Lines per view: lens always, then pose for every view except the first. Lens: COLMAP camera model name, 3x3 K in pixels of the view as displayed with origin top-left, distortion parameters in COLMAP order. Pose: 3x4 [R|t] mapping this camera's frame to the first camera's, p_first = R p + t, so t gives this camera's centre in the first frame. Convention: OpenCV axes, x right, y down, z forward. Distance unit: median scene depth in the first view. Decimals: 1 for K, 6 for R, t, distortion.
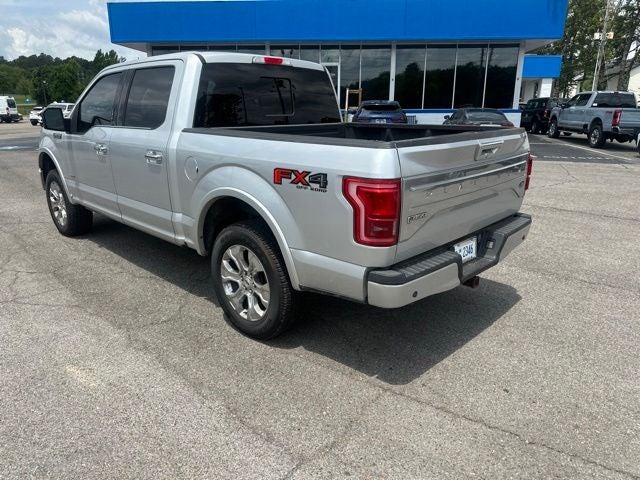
lens RADIAL K [[459.5, 0, 321.6], [0, 459.5, 238.2], [0, 0, 1]] dist [0.028954, -0.036939]
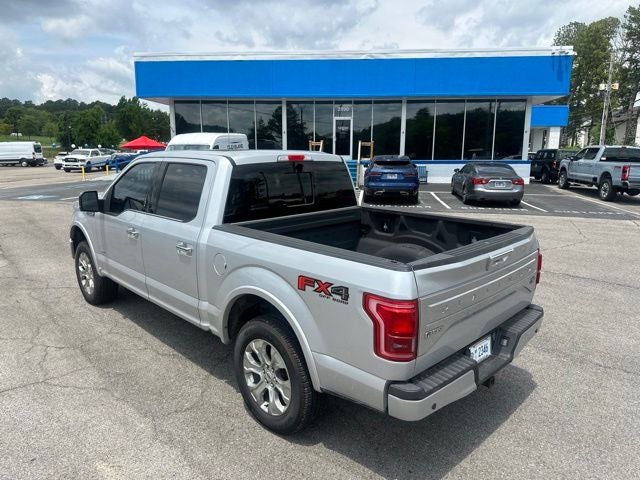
lens RADIAL K [[459.5, 0, 320.1], [0, 459.5, 227.3], [0, 0, 1]] dist [0.028954, -0.036939]
pose [[0.999620, 0.005553, -0.027001, -0.018866], [-0.008251, 0.994869, -0.100839, -0.121490], [0.026303, 0.101023, 0.994536, -0.061236]]
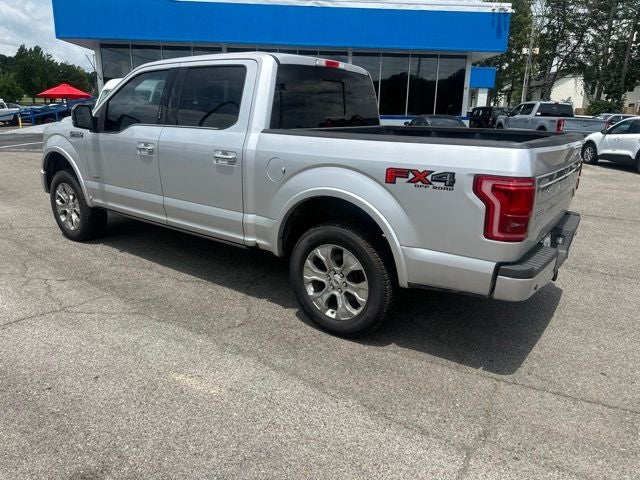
lens RADIAL K [[459.5, 0, 314.4], [0, 459.5, 231.1], [0, 0, 1]] dist [0.028954, -0.036939]
pose [[0.990898, -0.013868, 0.133900, -0.312809], [0.016966, 0.999613, -0.022027, 0.006067], [-0.133542, 0.024098, 0.990750, 0.008271]]
